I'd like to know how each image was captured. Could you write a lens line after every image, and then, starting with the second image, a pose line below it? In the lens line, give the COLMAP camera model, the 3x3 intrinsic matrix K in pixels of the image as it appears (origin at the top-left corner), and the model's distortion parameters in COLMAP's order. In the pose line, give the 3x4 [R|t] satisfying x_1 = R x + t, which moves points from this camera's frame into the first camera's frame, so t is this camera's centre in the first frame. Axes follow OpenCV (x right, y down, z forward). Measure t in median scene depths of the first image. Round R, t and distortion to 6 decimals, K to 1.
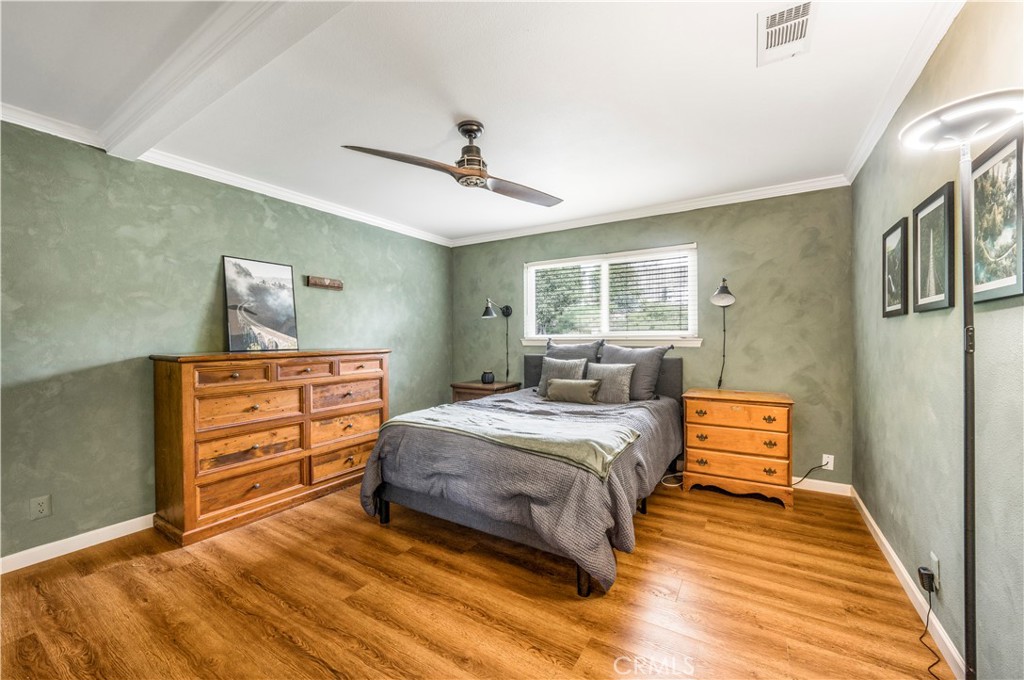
lens RADIAL K [[377.4, 0, 512.0], [0, 377.4, 340.0], [0, 0, 1]] dist [-0.024254, 0.005424]
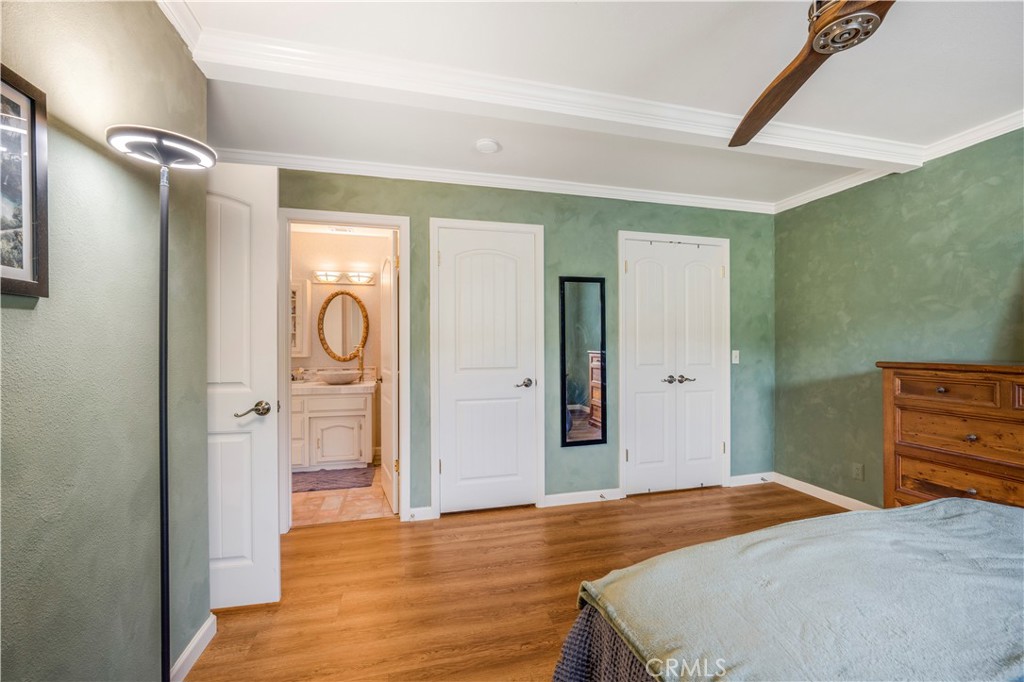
lens RADIAL K [[434.8, 0, 512.0], [0, 434.8, 341.0], [0, 0, 1]] dist [-0.002821, -0.000287]
pose [[-0.684007, 0.002652, -0.729471, 0.584953], [0.002632, 0.999996, 0.001168, -0.014083], [0.729471, -0.001121, -0.684011, 0.975170]]
